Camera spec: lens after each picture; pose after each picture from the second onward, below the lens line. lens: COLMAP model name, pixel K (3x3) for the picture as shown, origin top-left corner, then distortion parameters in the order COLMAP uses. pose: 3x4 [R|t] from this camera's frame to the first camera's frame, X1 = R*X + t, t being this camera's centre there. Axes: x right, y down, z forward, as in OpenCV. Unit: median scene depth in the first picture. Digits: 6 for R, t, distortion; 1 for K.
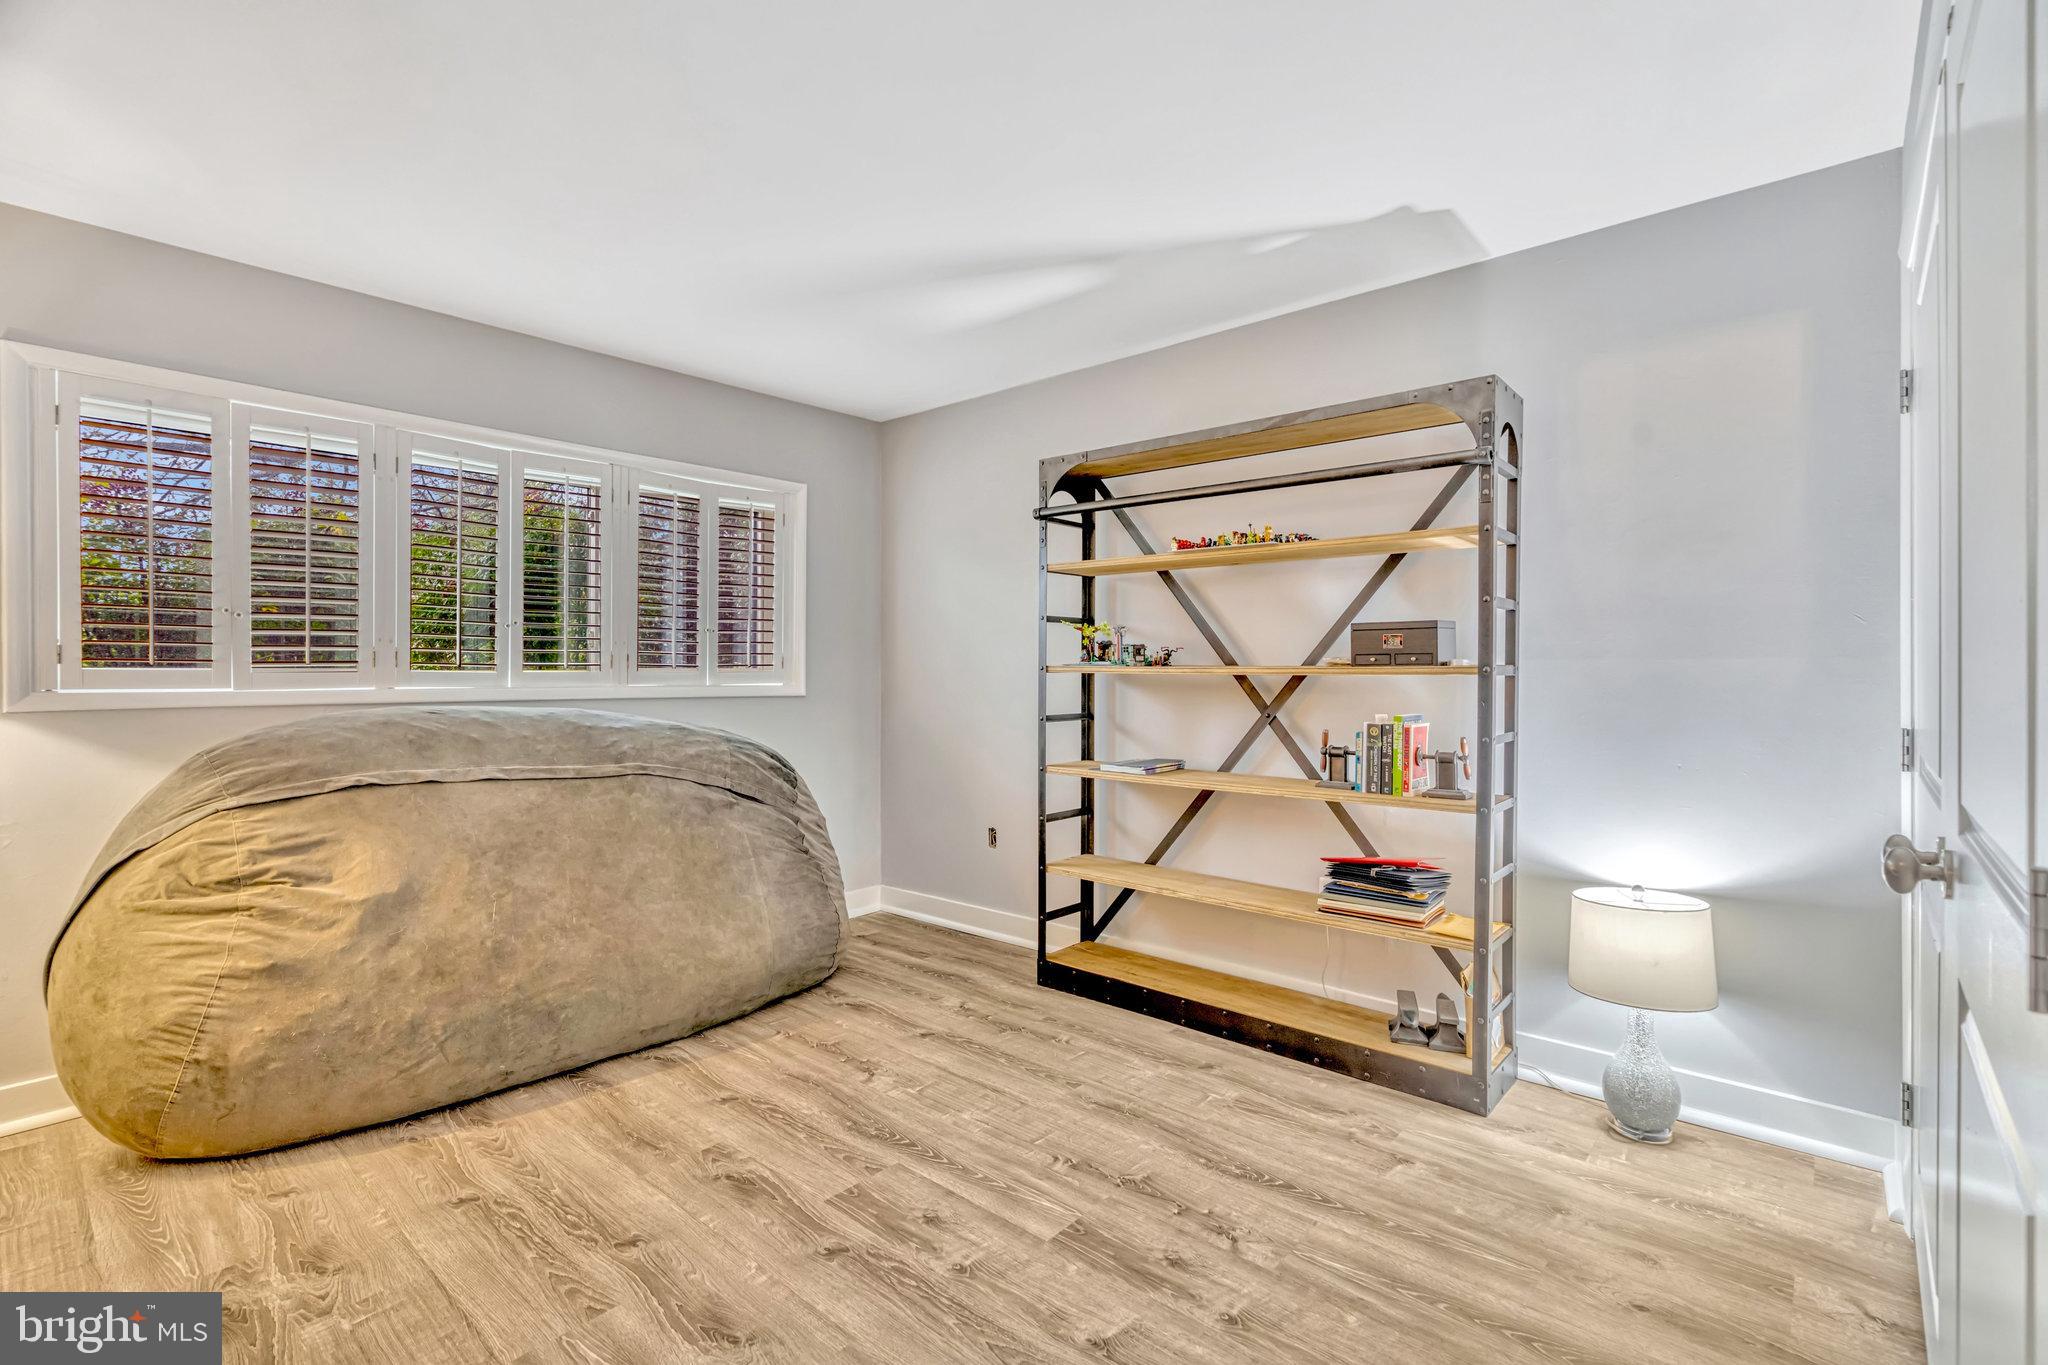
lens RADIAL K [[931.0, 0, 1046.5], [0, 931.0, 681.2], [0, 0, 1]] dist [0.000426, 0.000335]
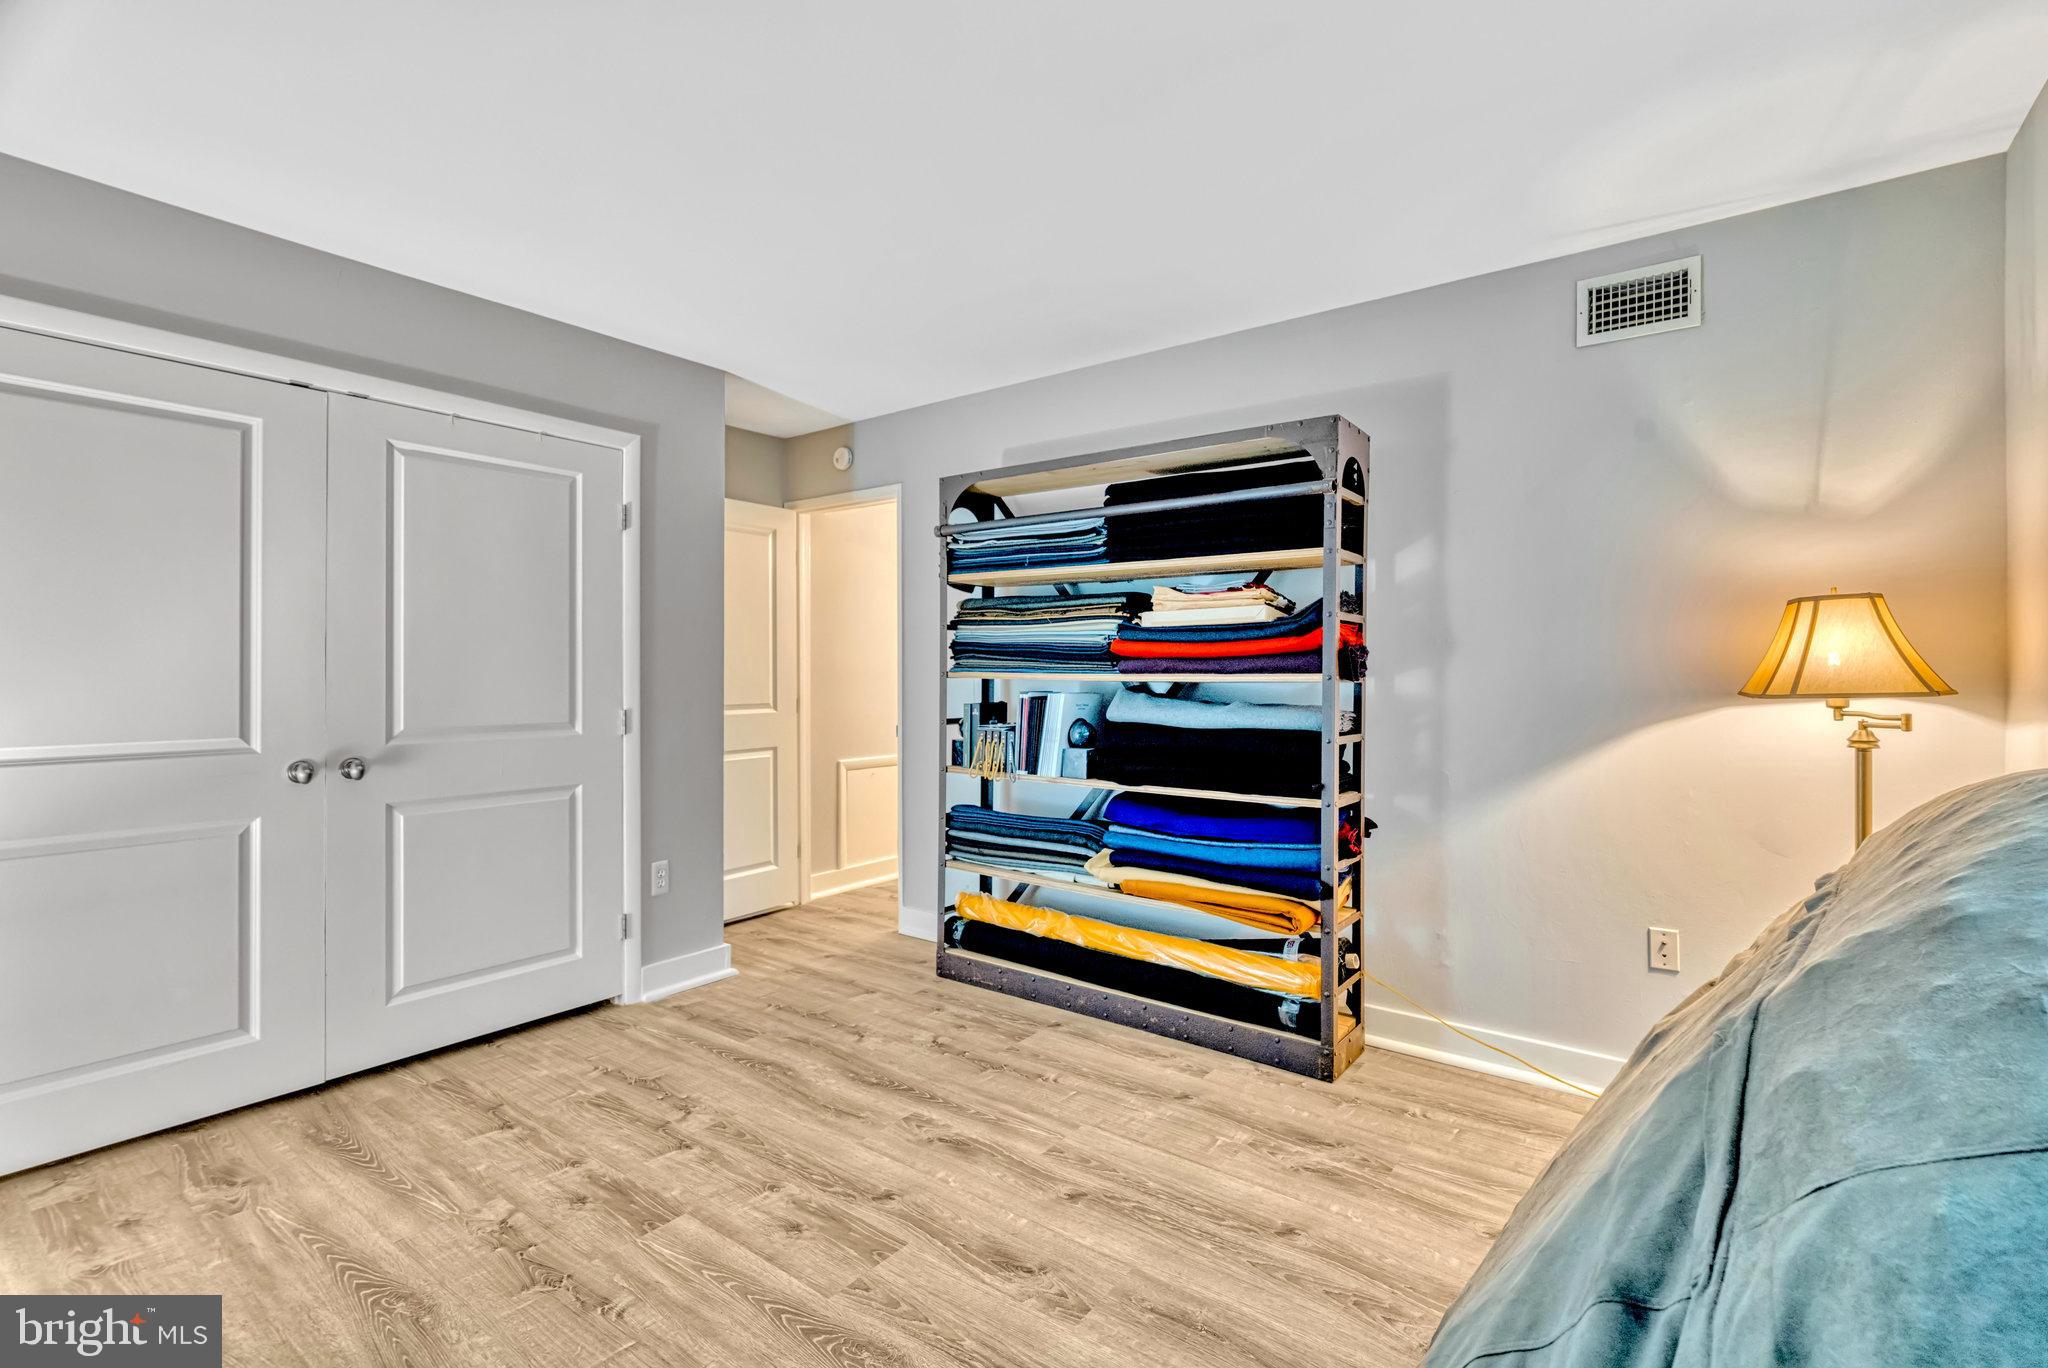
lens RADIAL K [[931.0, 0, 1046.5], [0, 931.0, 682.7], [0, 0, 1]] dist [0.000426, 0.000335]
pose [[-0.996937, 0.005583, -0.078013, -0.328943], [0.003866, 0.999747, 0.022146, -0.029006], [0.078117, 0.021776, -0.996706, 2.066415]]
